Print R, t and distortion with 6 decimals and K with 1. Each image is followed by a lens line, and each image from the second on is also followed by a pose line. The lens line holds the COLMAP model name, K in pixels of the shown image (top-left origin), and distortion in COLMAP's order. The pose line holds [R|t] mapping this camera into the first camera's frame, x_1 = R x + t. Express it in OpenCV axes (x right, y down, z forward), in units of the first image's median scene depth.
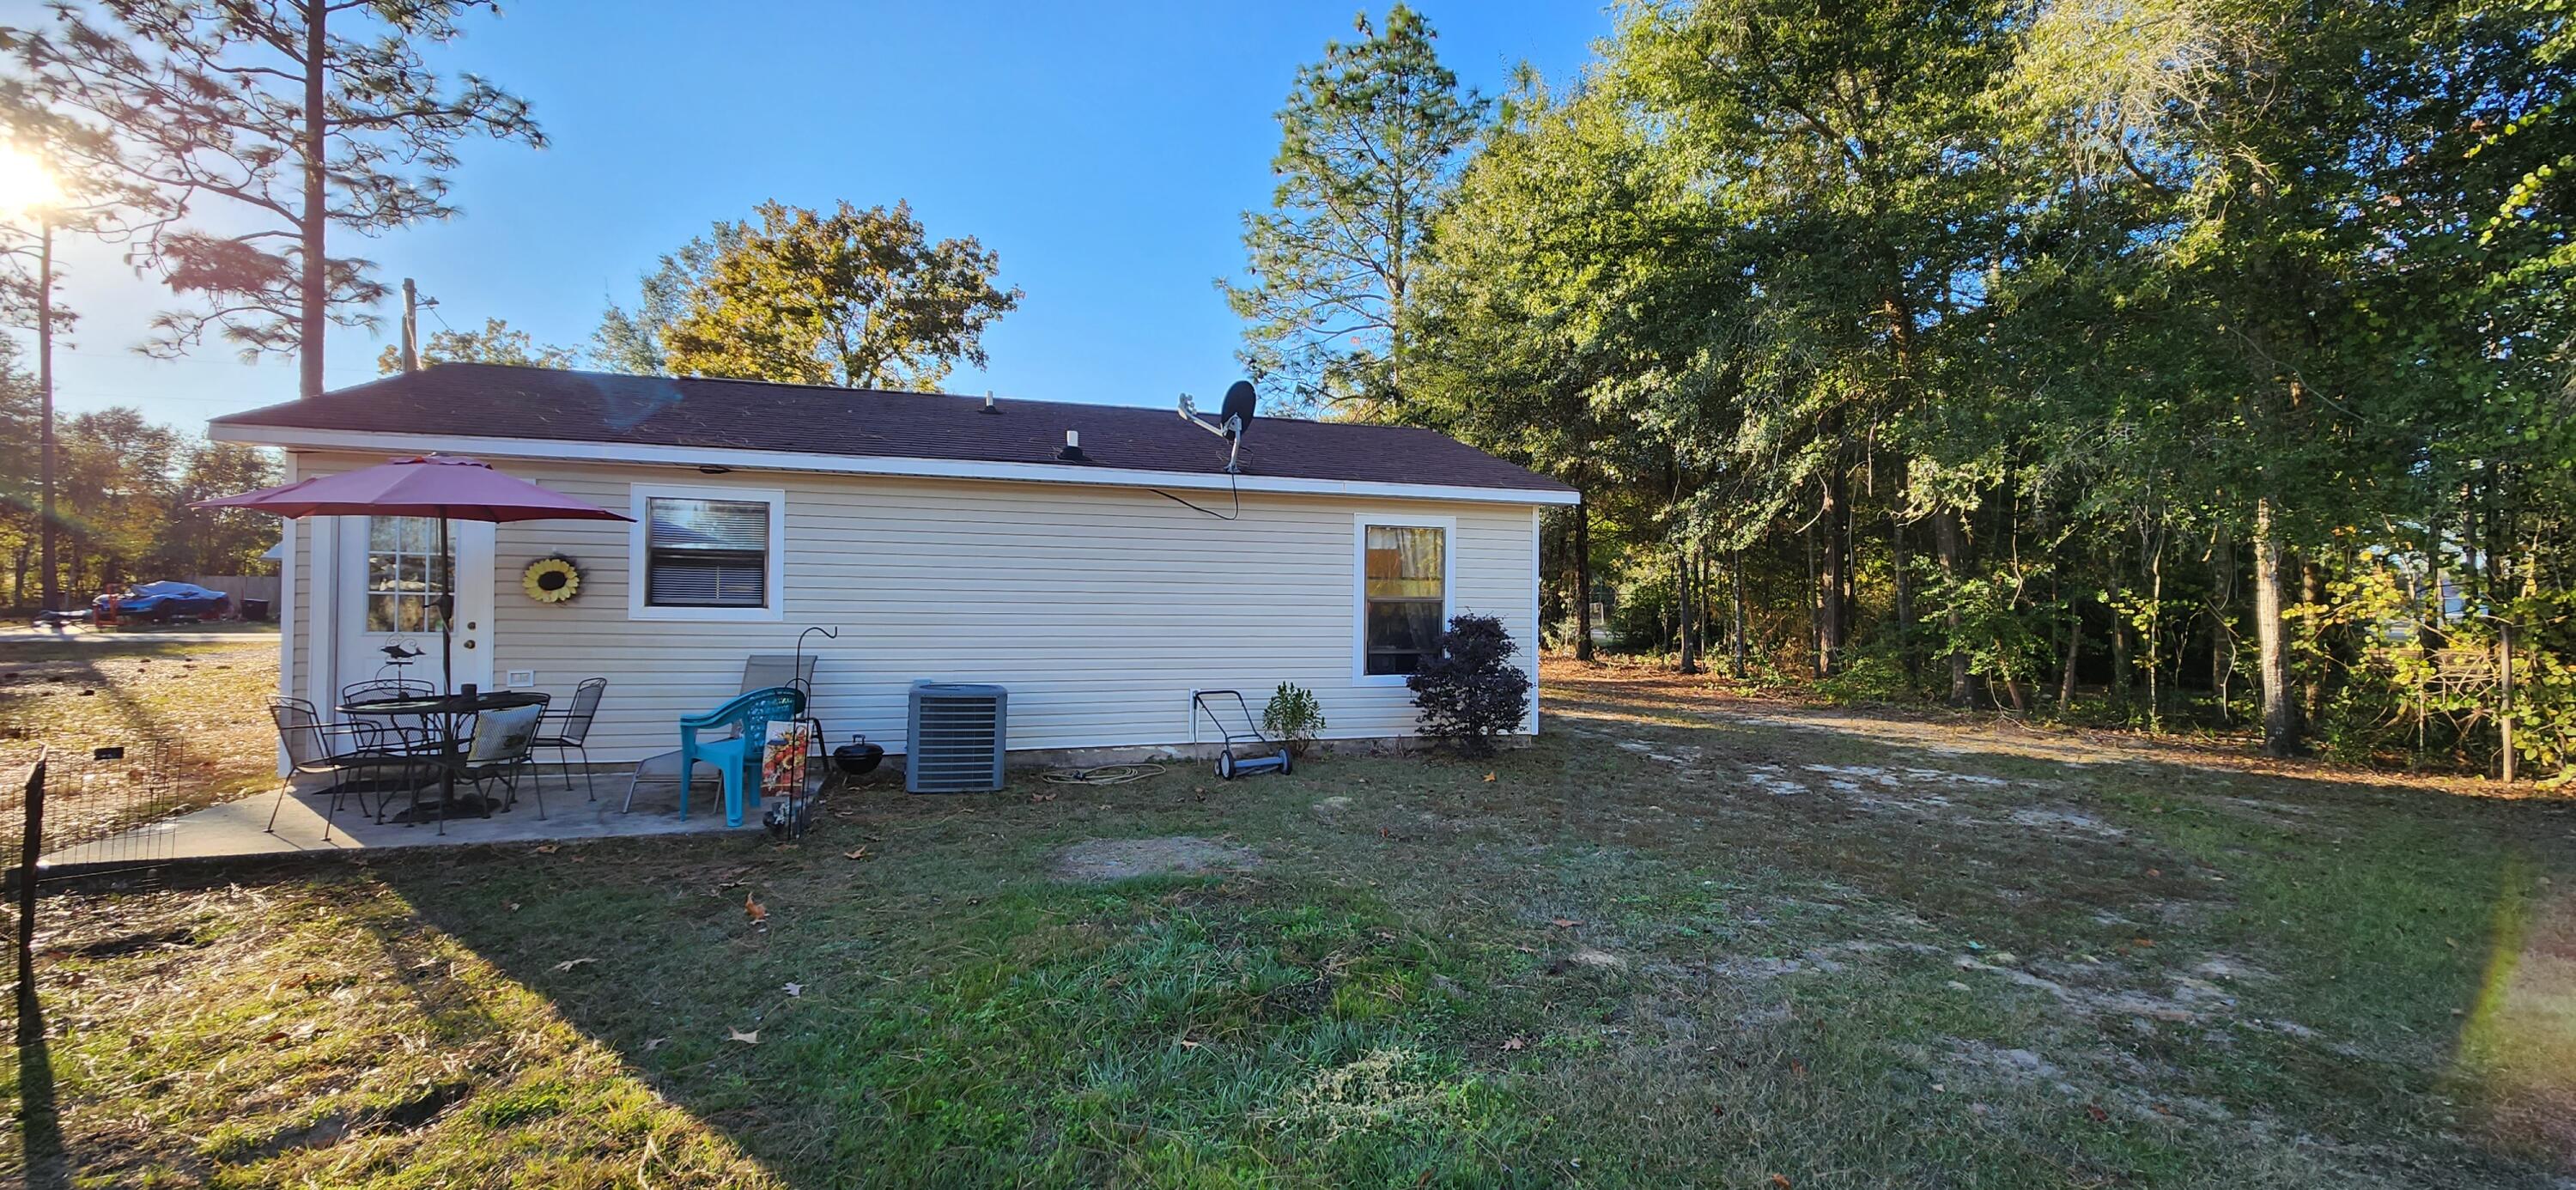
lens RADIAL K [[1026.1, 0, 1293.6], [0, 1026.1, 598.1], [0, 0, 1]] dist [-0.000558, -0.000257]
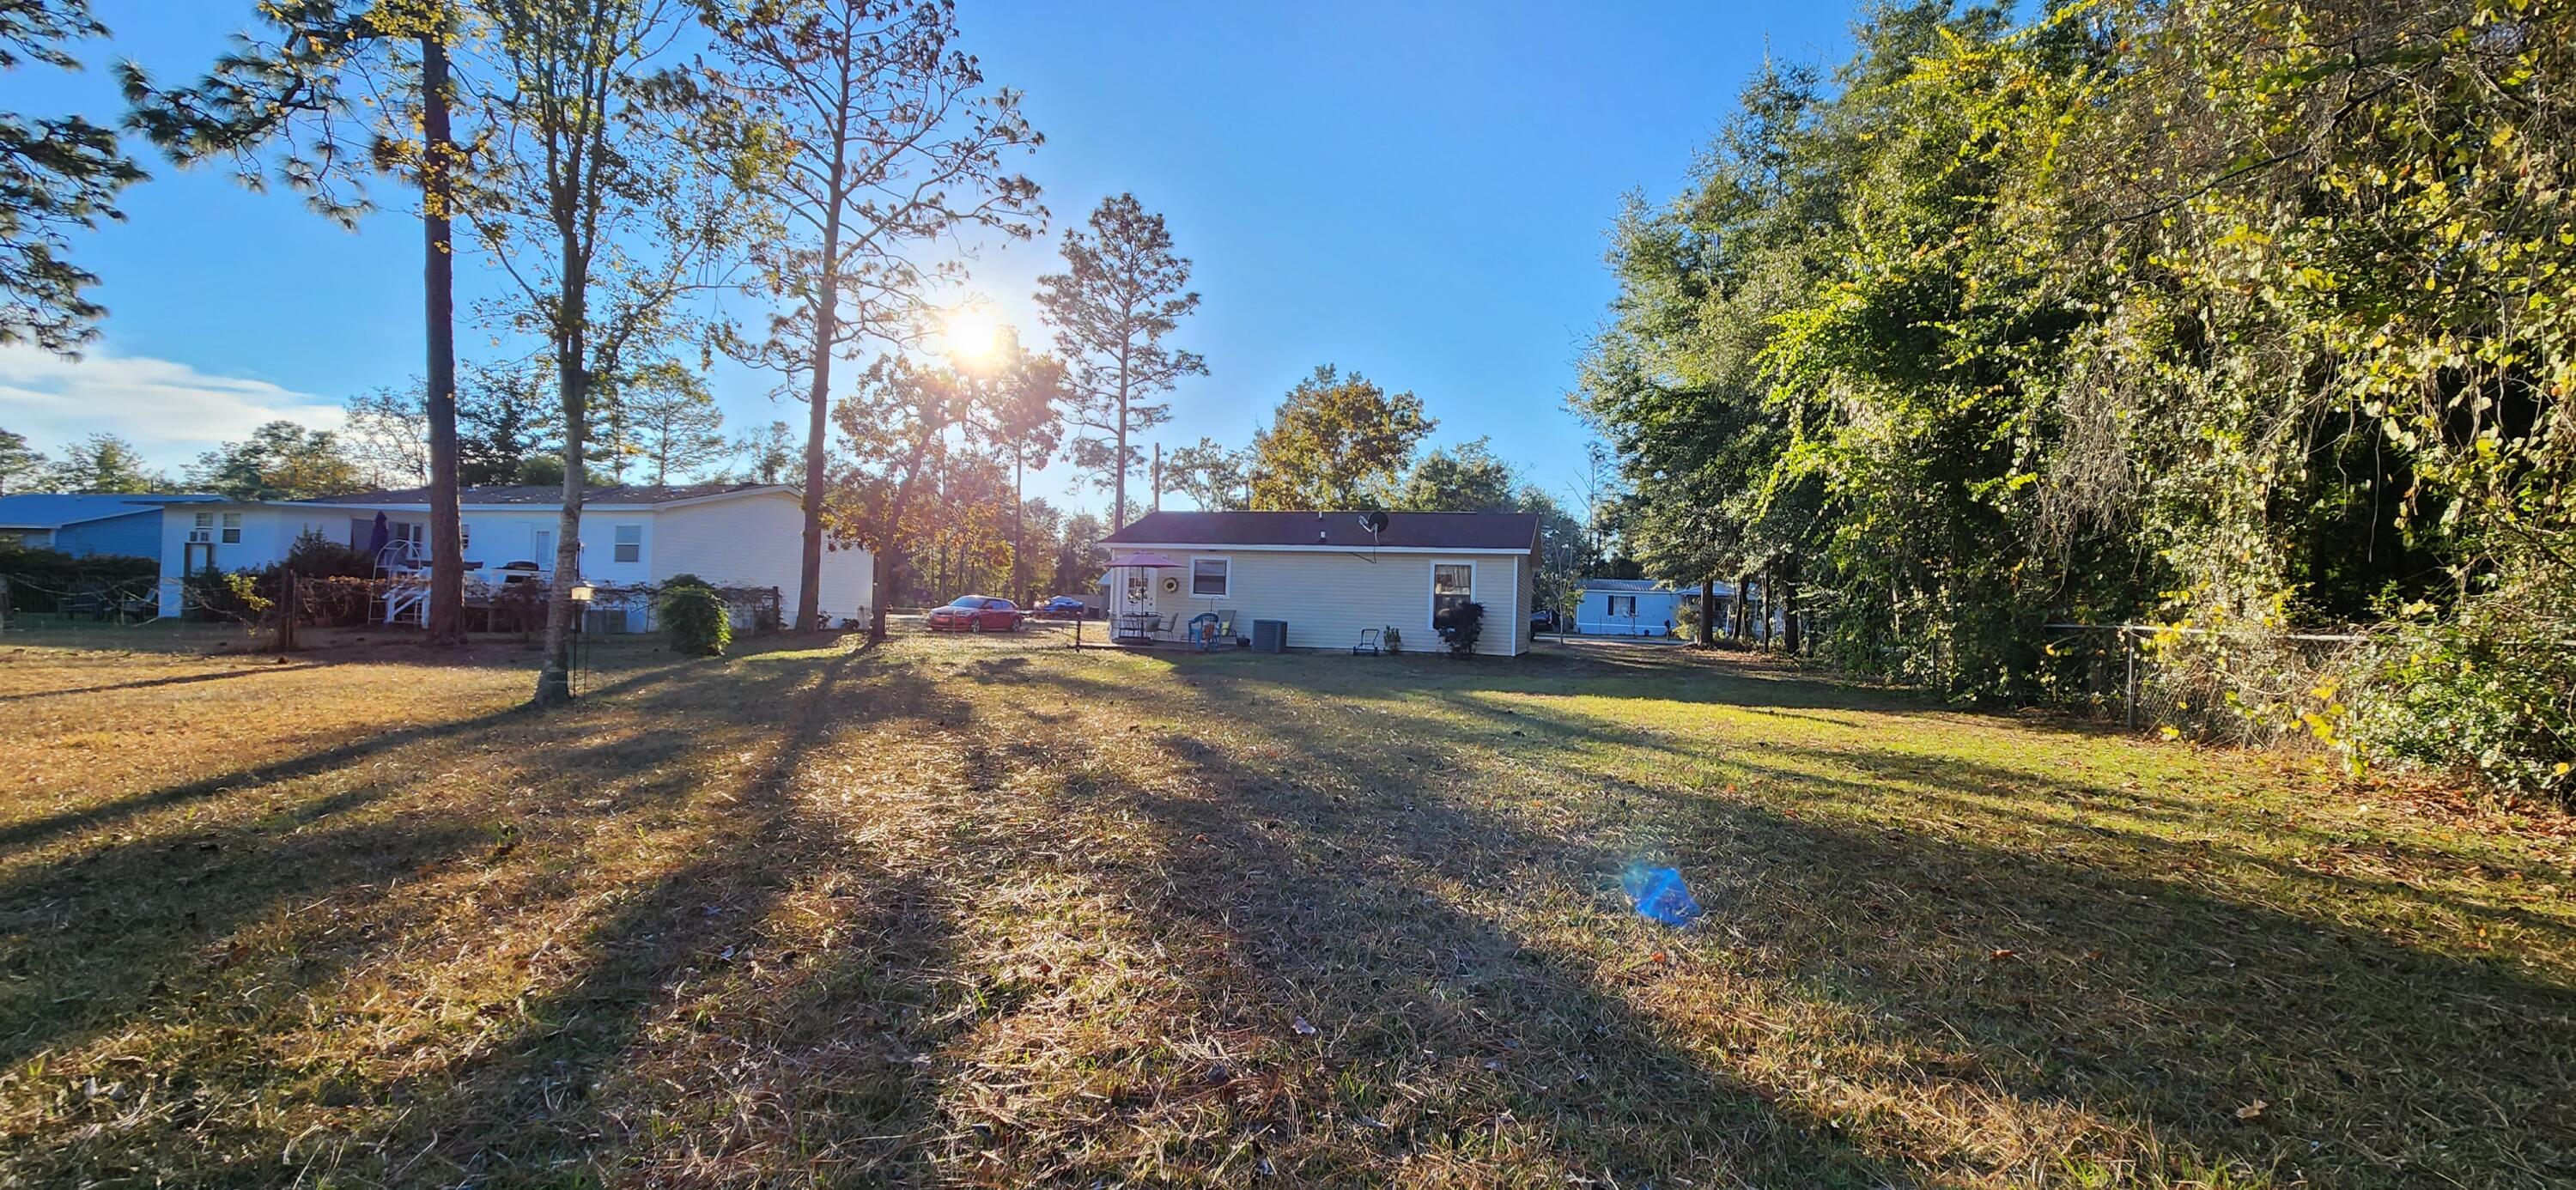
lens RADIAL K [[1026.1, 0, 1294.1], [0, 1026.1, 588.2], [0, 0, 1]] dist [-0.000558, -0.000257]
pose [[0.829033, 0.002418, -0.559194, 0.629994], [-0.024205, 0.999209, -0.031564, 0.038097], [0.558675, 0.039703, 0.828436, -0.654649]]
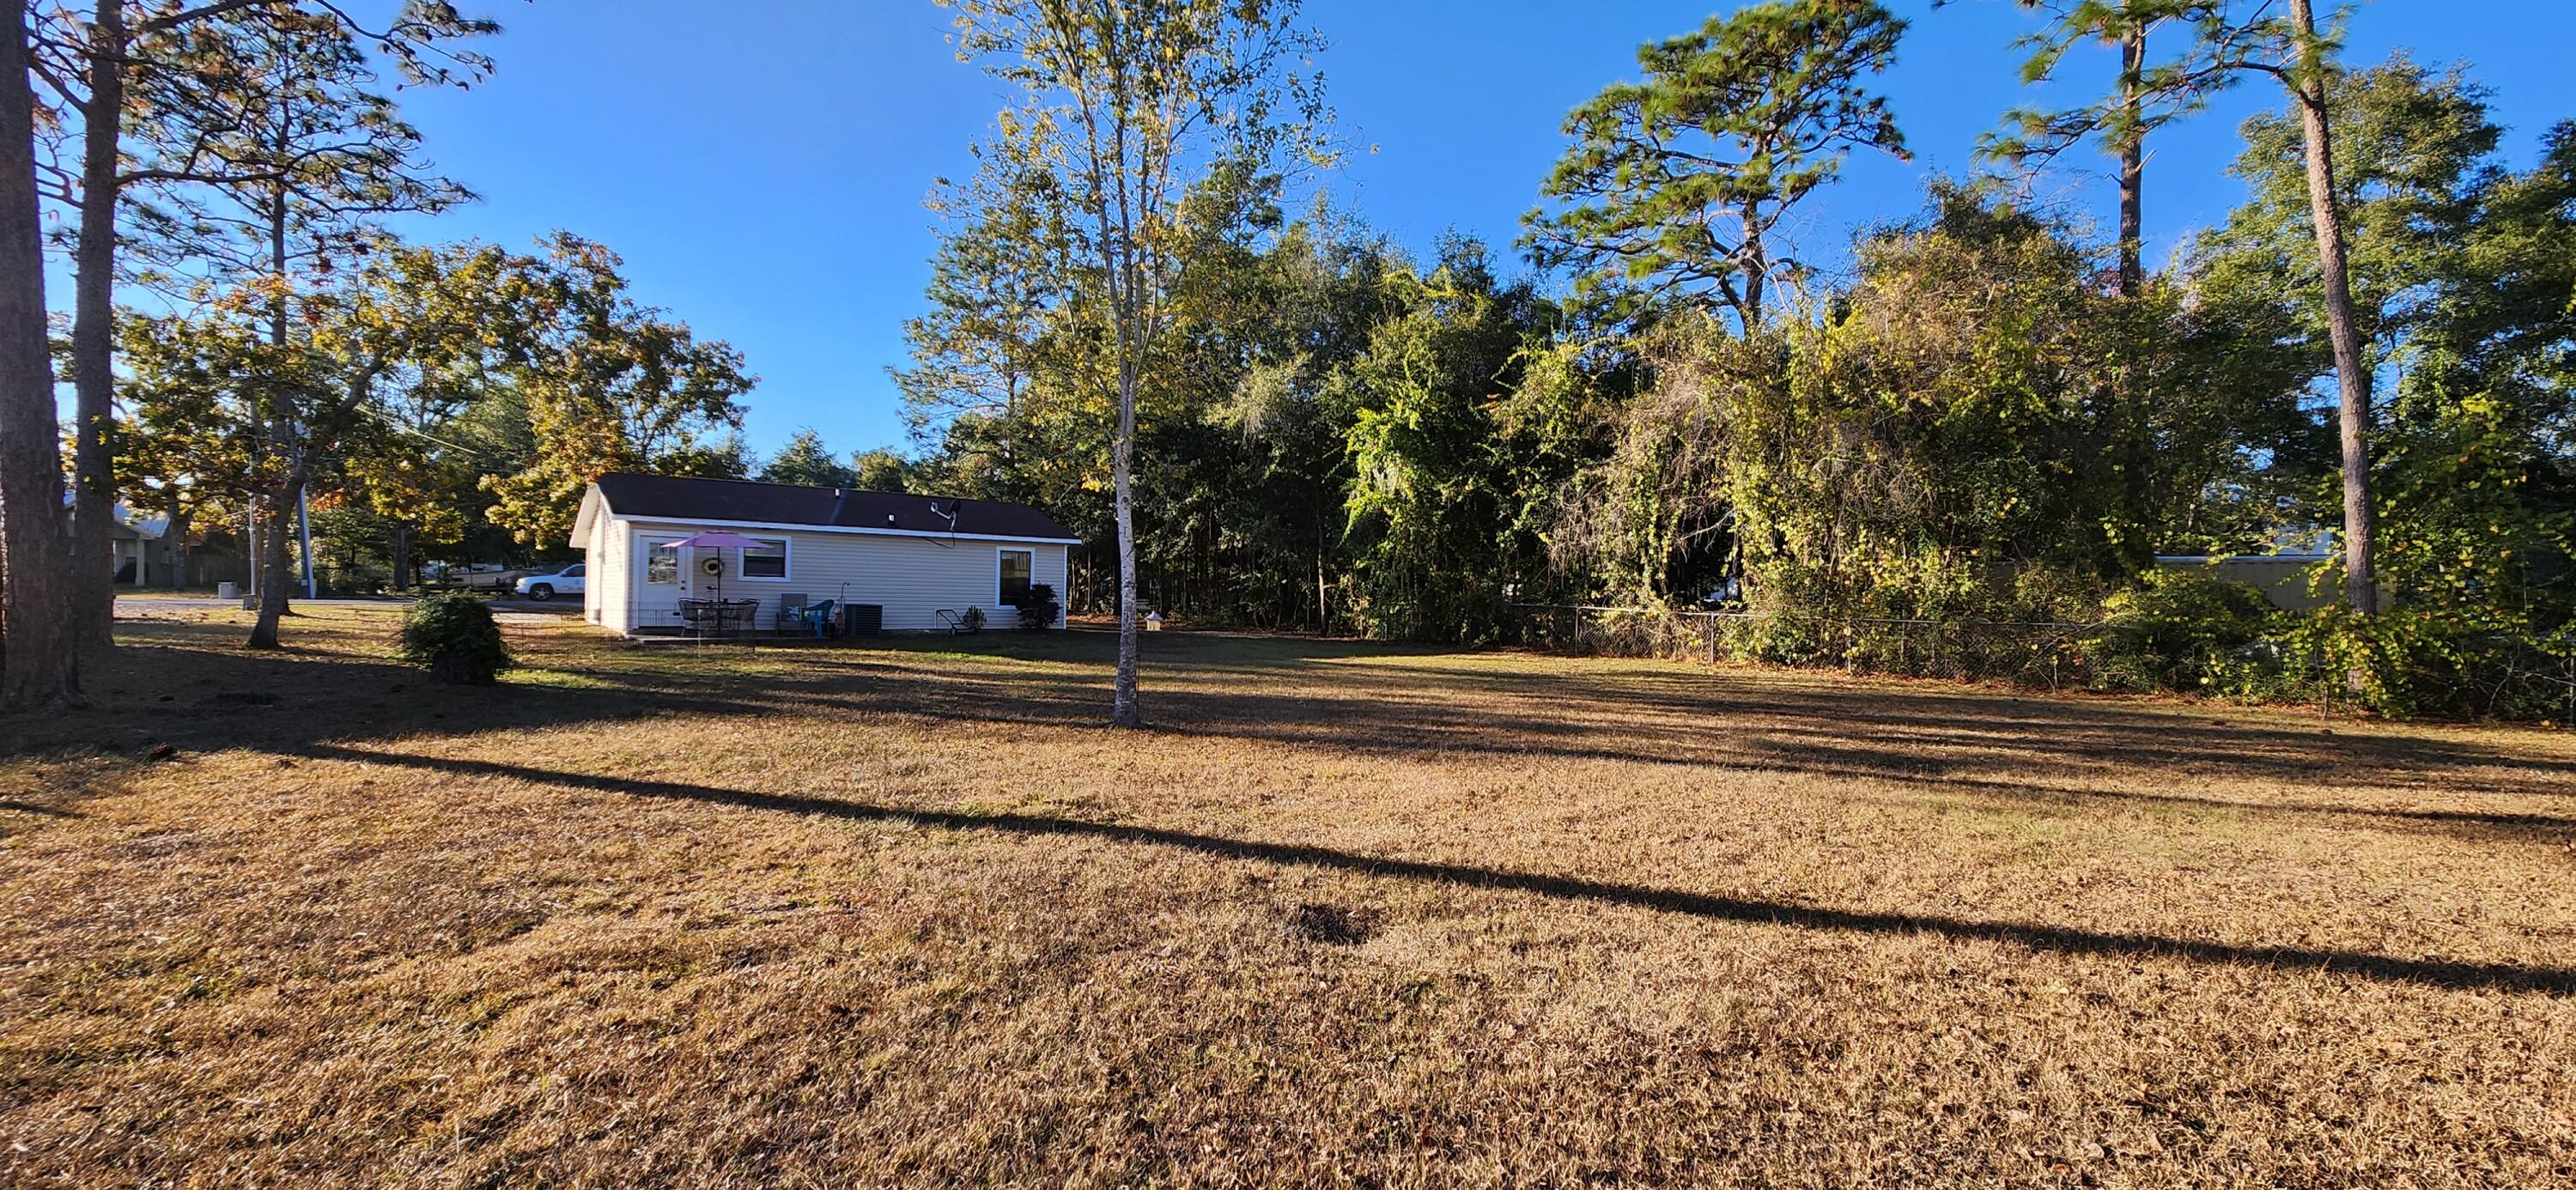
lens RADIAL K [[1026.1, 0, 1315.1], [0, 1026.1, 592.4], [0, 0, 1]] dist [-0.000558, -0.000257]
pose [[0.921983, 0.008255, 0.387142, -0.118732], [-0.011925, 0.999904, 0.007078, 0.005780], [-0.387046, -0.011142, 0.921993, -1.020201]]
